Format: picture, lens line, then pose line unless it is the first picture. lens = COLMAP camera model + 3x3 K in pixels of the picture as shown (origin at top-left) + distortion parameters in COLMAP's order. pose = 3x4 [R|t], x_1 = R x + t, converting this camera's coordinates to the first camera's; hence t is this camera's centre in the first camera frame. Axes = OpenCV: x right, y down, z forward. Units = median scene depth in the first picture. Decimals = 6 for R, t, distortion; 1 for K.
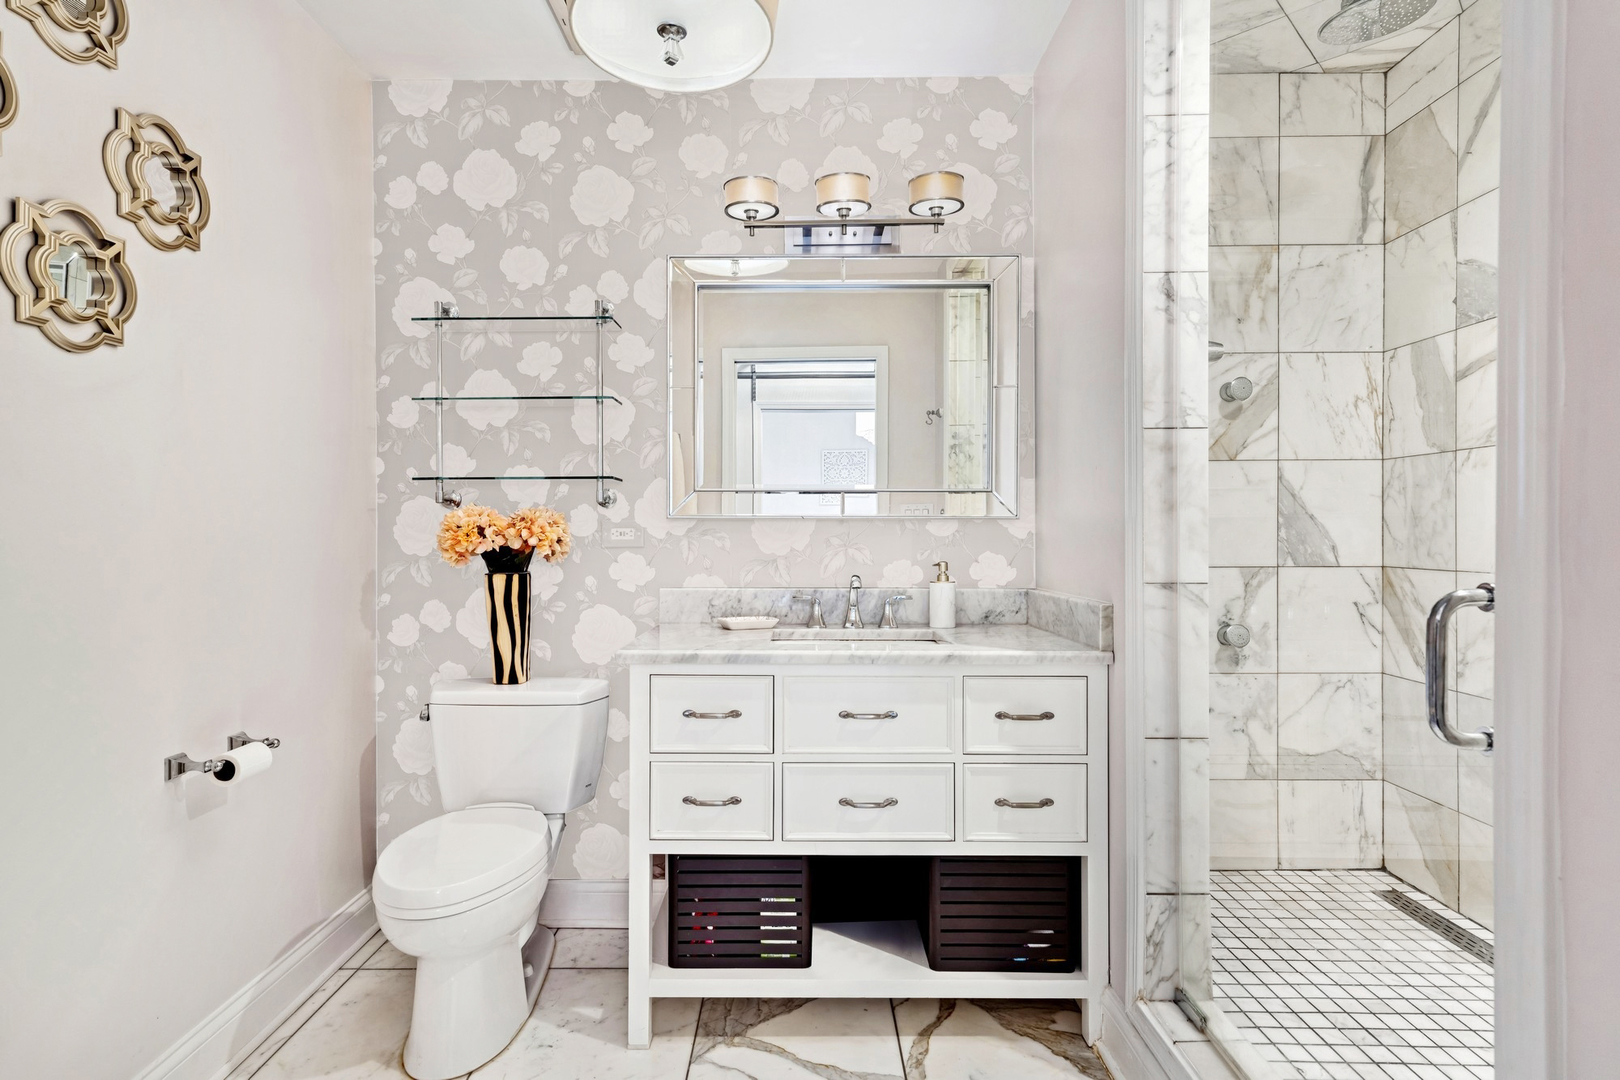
lens RADIAL K [[777.8, 0, 799.3], [0, 777.8, 545.7], [0, 0, 1]] dist [0.000891, 0.000012]
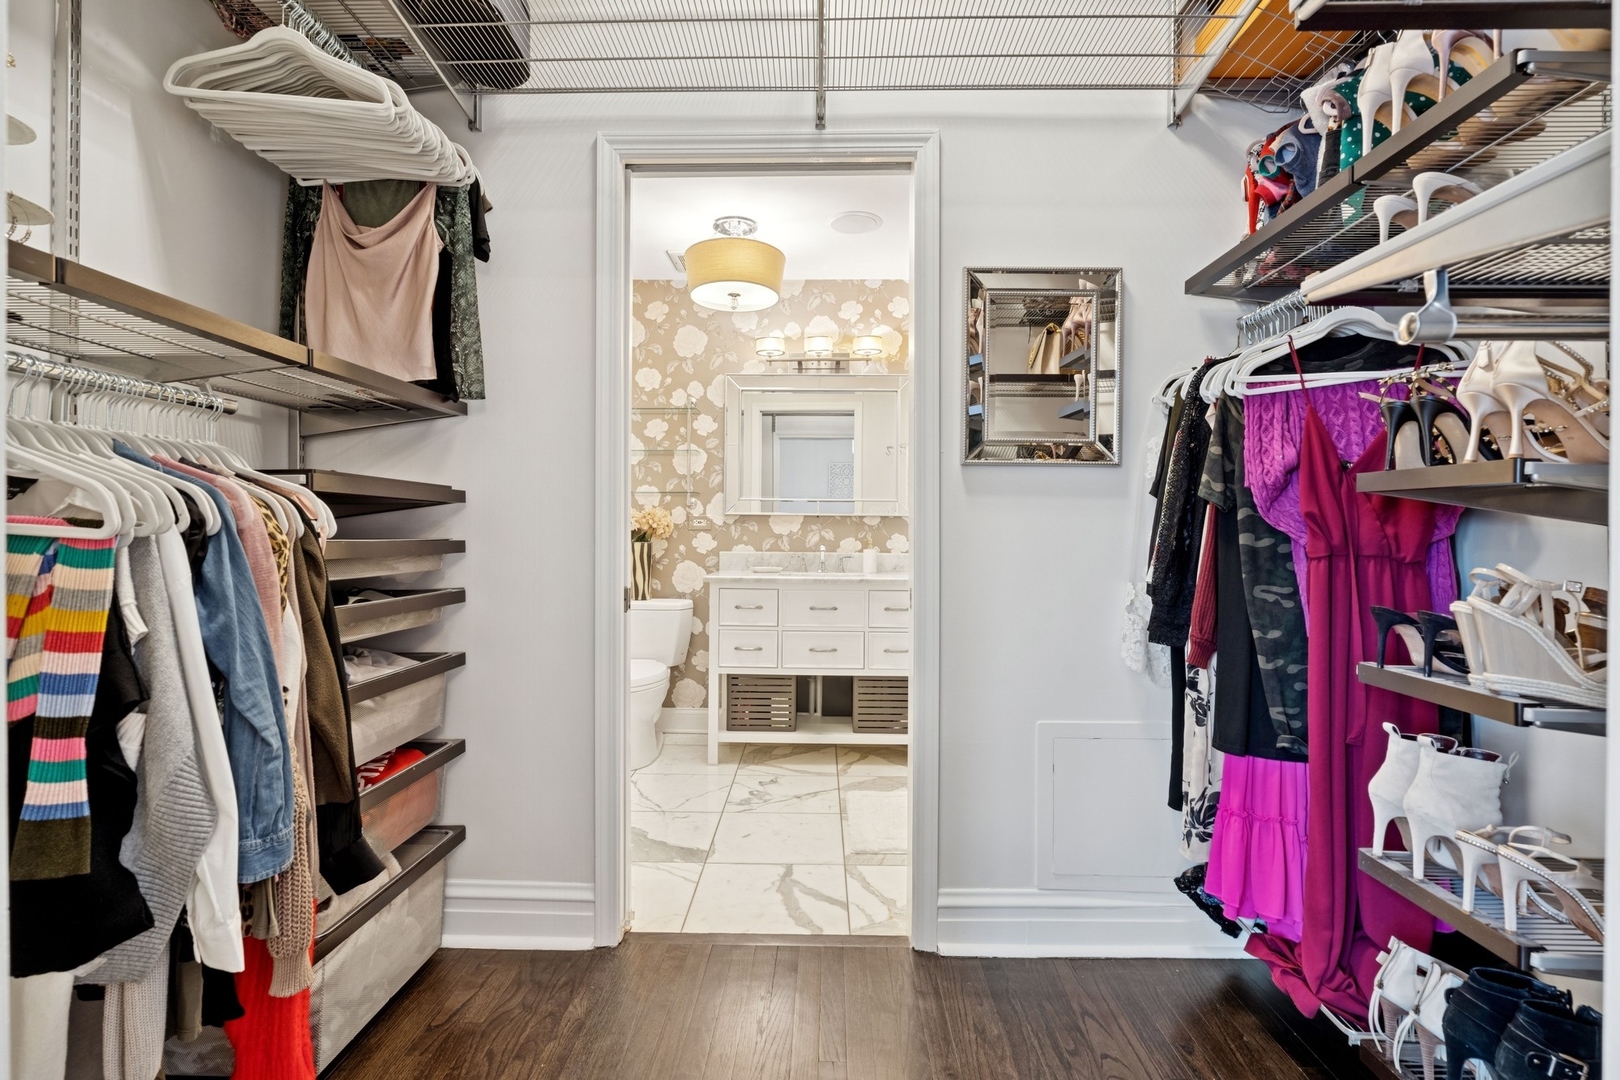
lens RADIAL K [[744.8, 0, 808.8], [0, 744.8, 540.5], [0, 0, 1]] dist [-0.003537, -0.000129]
pose [[0.999859, 0.008110, -0.014702, 0.060587], [-0.008169, 0.999959, -0.003915, 0.033017], [0.014670, 0.004035, 0.999884, -0.785358]]
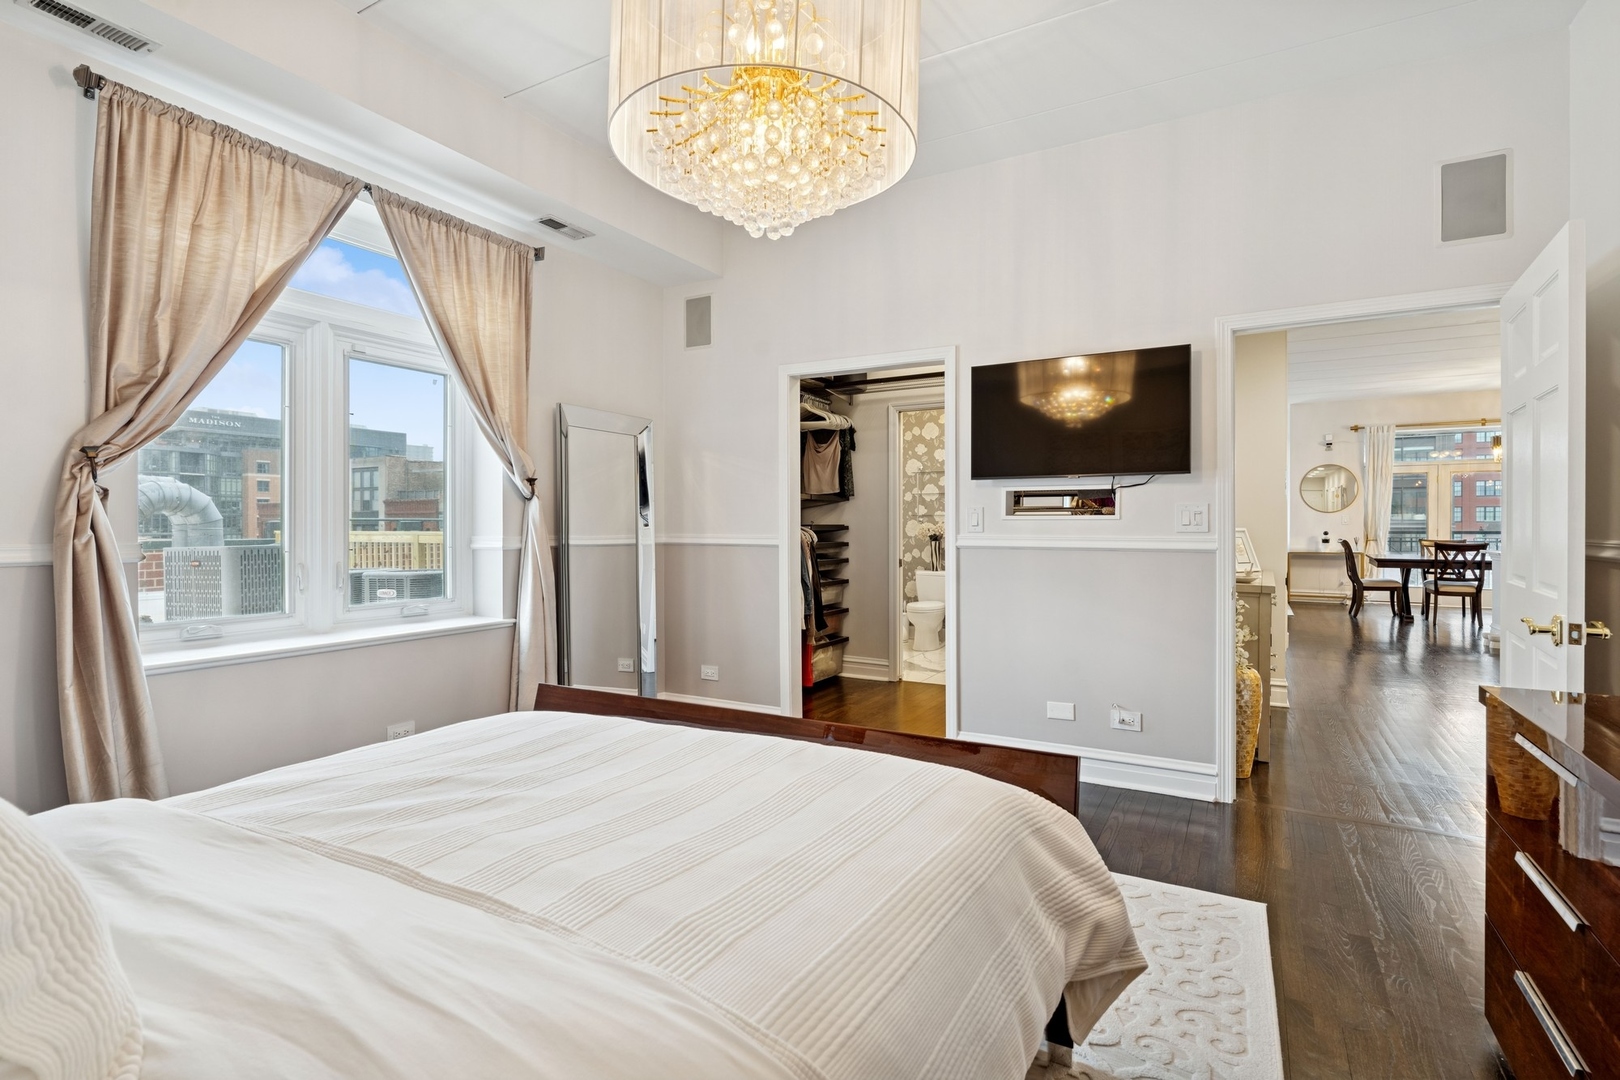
lens RADIAL K [[777.8, 0, 810.1], [0, 777.8, 535.8], [0, 0, 1]] dist [0.000891, 0.000012]
pose [[0.870802, 0.005211, -0.491607, 0.864755], [-0.005814, 0.999983, 0.000302, 0.011497], [0.491600, 0.002595, 0.870817, -2.354884]]
